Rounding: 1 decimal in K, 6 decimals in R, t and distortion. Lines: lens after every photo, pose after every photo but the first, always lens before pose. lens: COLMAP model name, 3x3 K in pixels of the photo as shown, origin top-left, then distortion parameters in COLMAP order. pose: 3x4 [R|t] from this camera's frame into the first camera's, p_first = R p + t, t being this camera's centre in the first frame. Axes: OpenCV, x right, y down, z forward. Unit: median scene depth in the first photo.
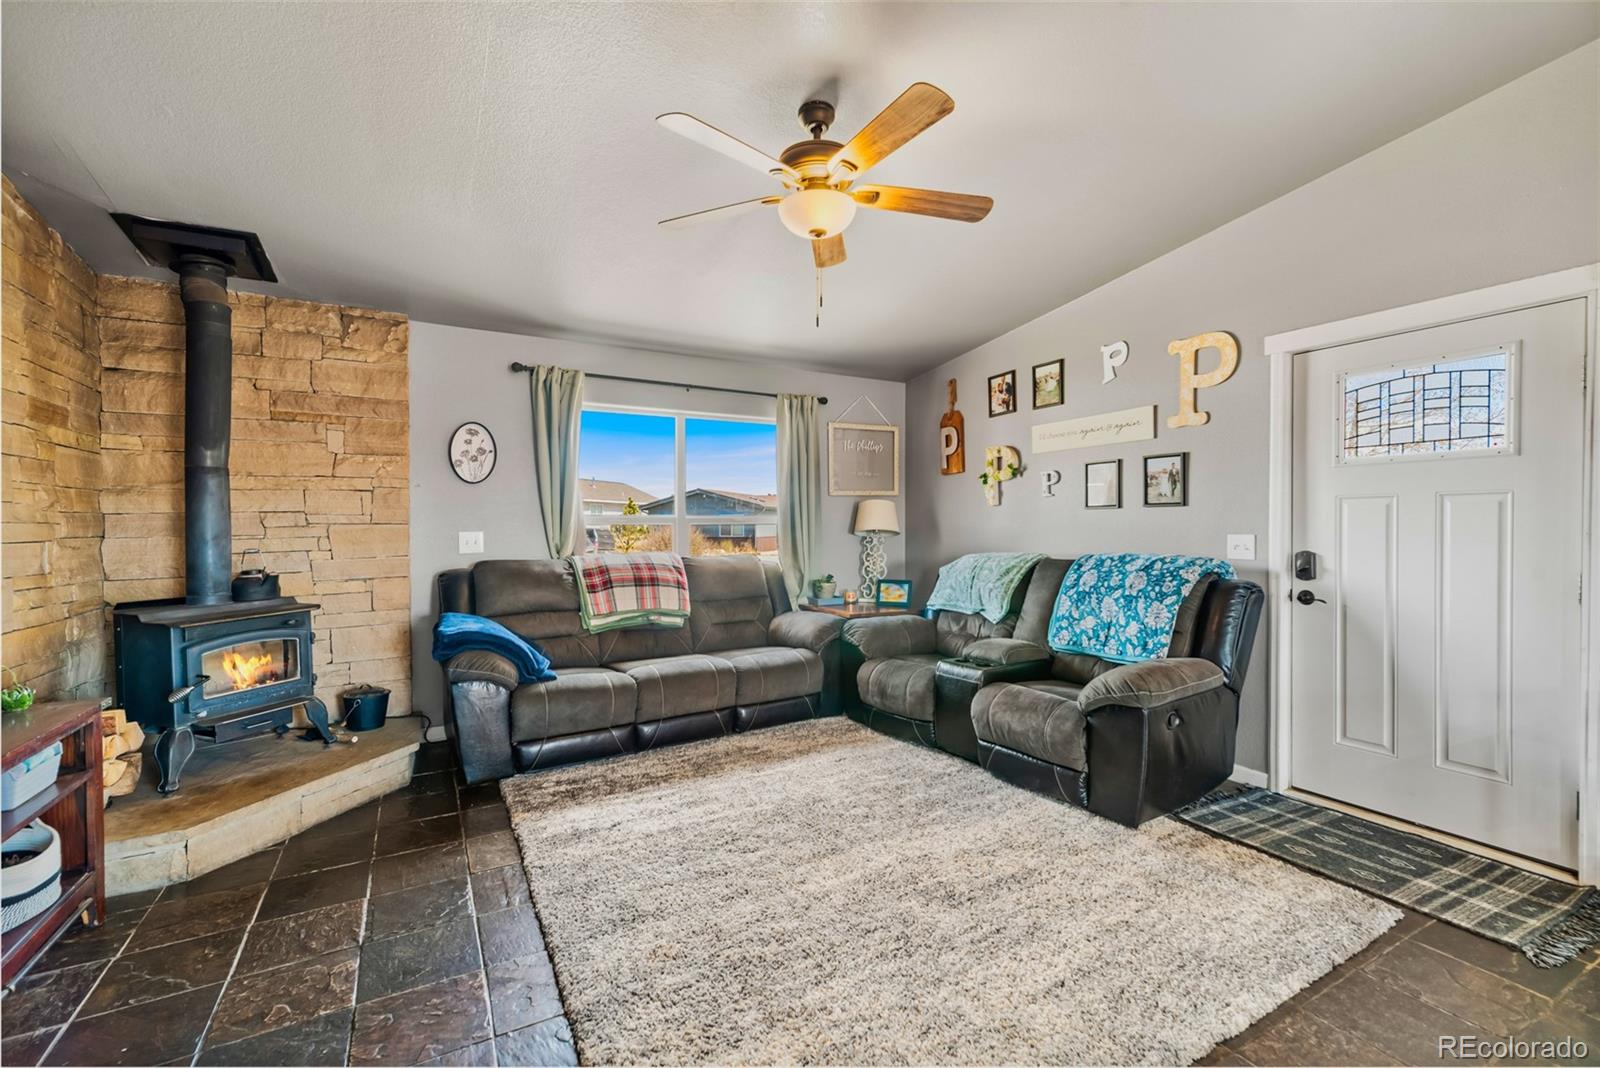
lens RADIAL K [[689.1, 0, 803.6], [0, 689.1, 536.2], [0, 0, 1]] dist [0.006449, 0.001303]
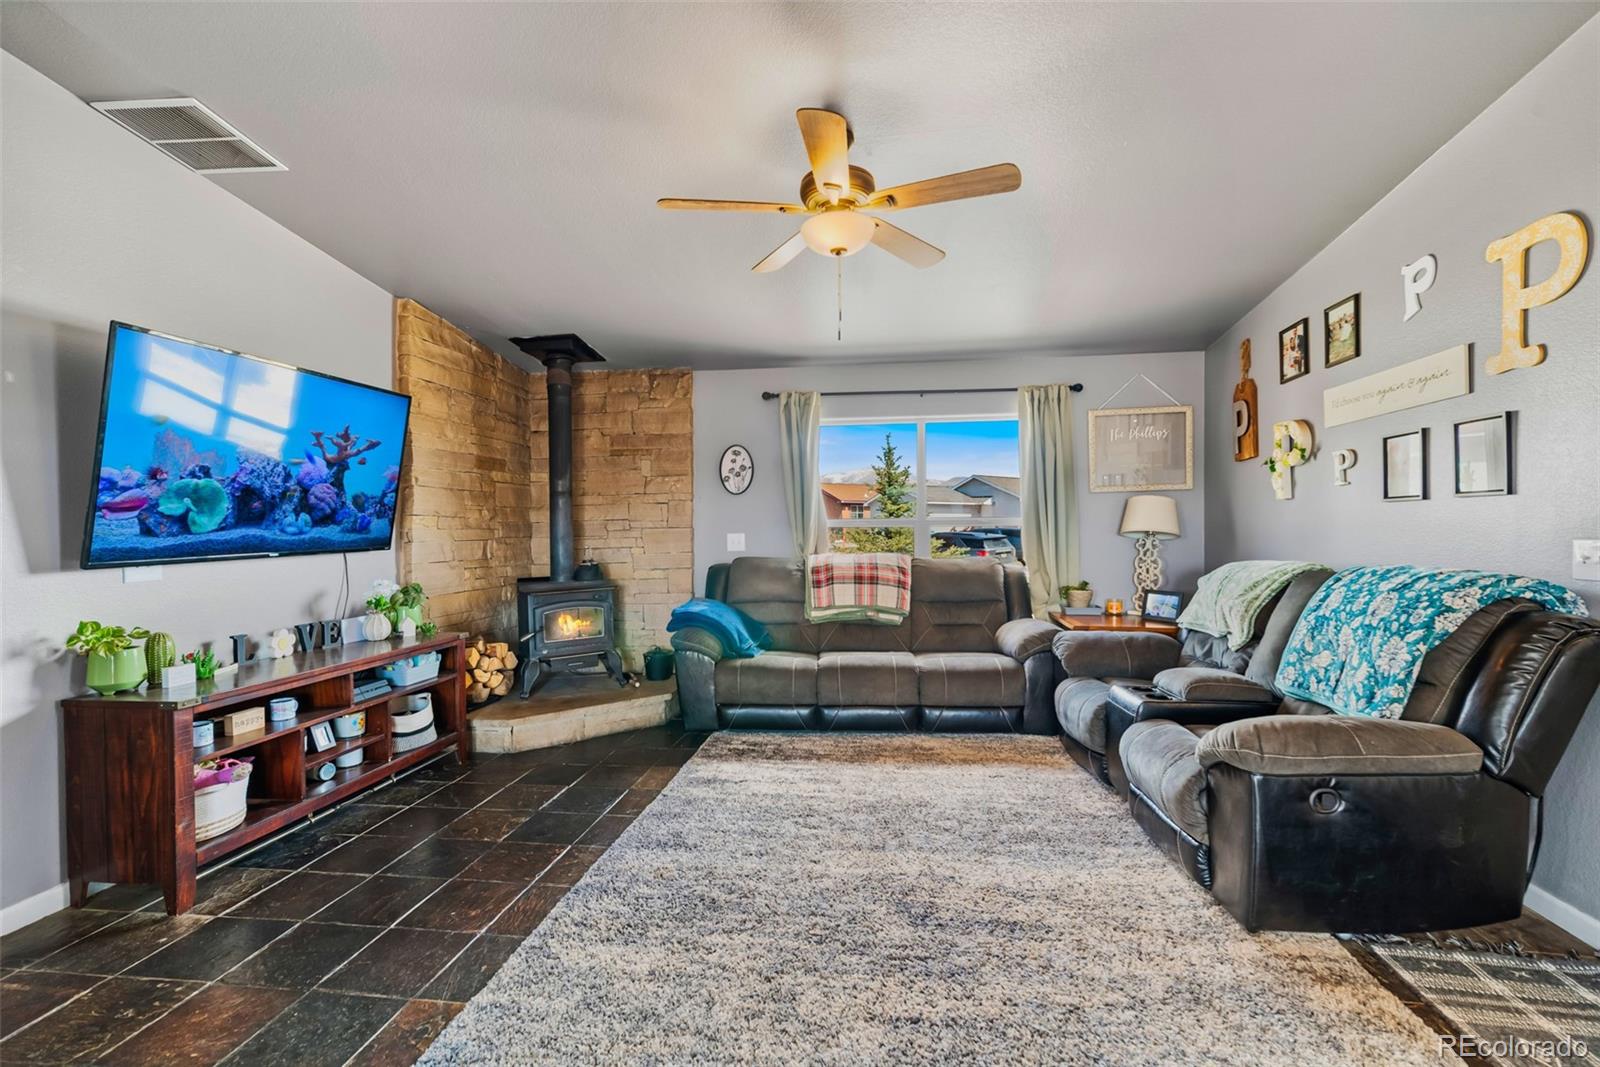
lens RADIAL K [[701.9, 0, 802.8], [0, 701.9, 536.7], [0, 0, 1]] dist [0.006851, 0.000639]
pose [[0.797806, 0.002986, -0.602906, 0.433326], [-0.002414, 0.999996, 0.001758, -0.004086], [0.602909, 0.000052, 0.797810, 0.078391]]
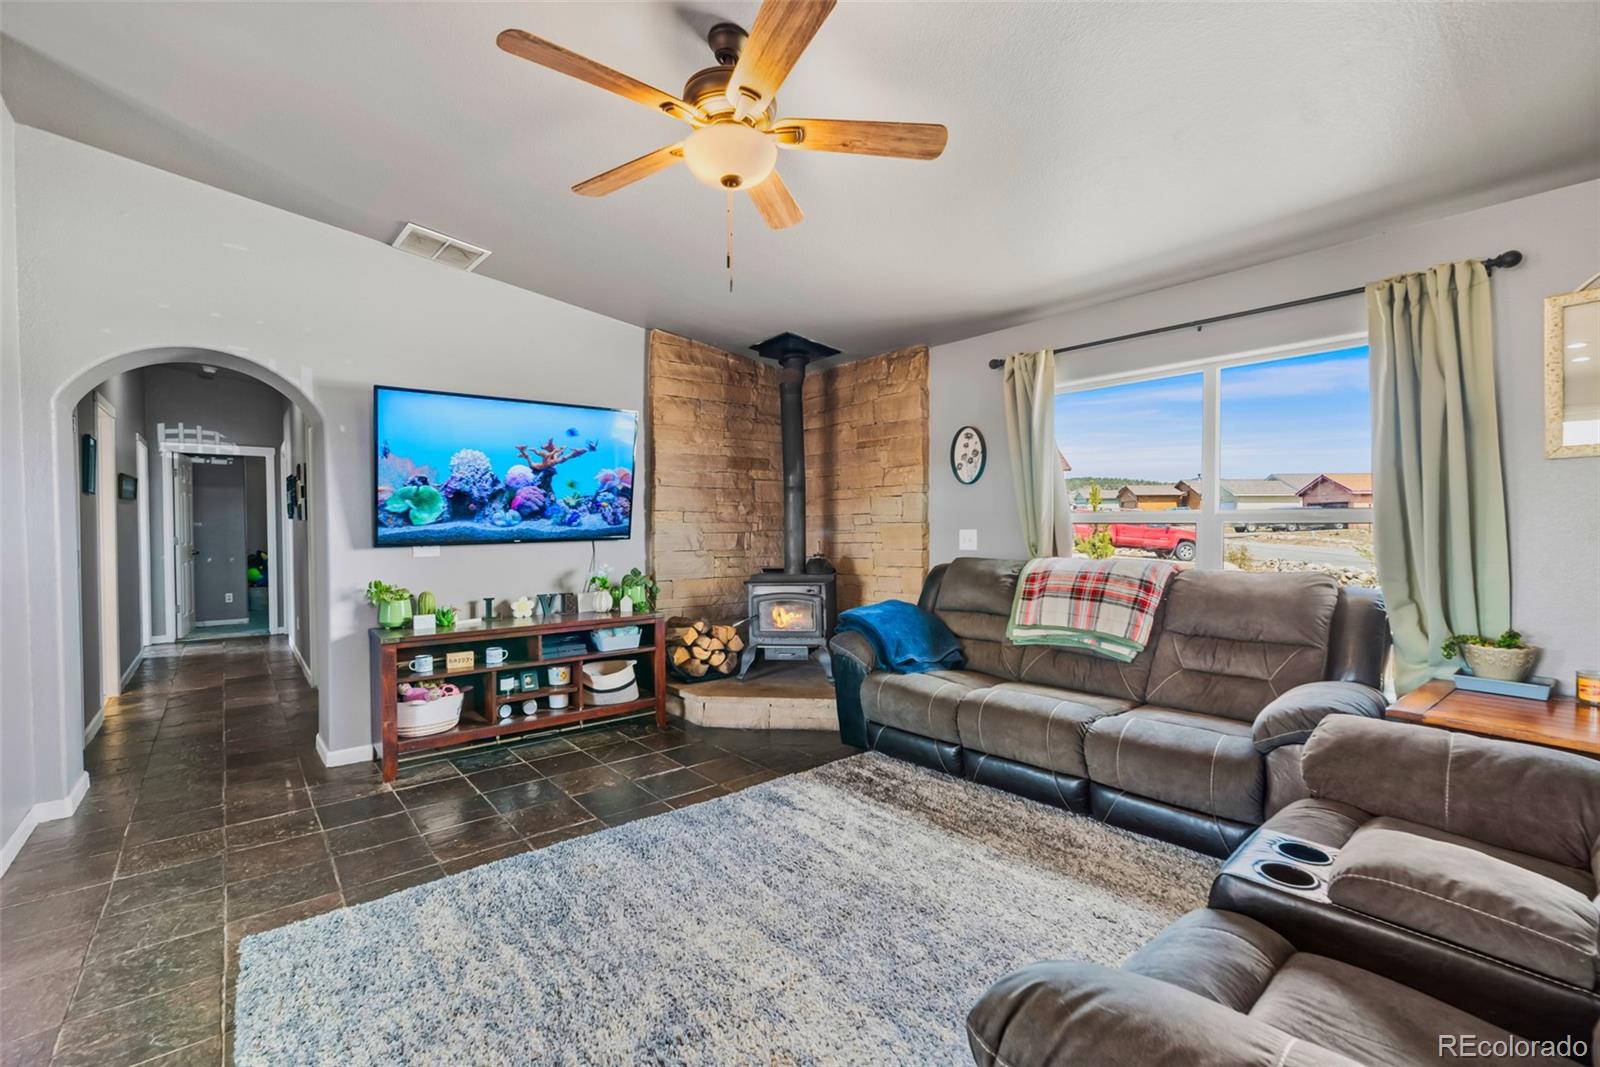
lens RADIAL K [[695.1, 0, 804.2], [0, 695.1, 536.2], [0, 0, 1]] dist [0.003801, 0.000494]
pose [[0.174850, 0.019748, -0.984397, 0.614650], [-0.014238, 0.999745, 0.017527, -0.013645], [0.984492, 0.010952, 0.175087, 0.655181]]
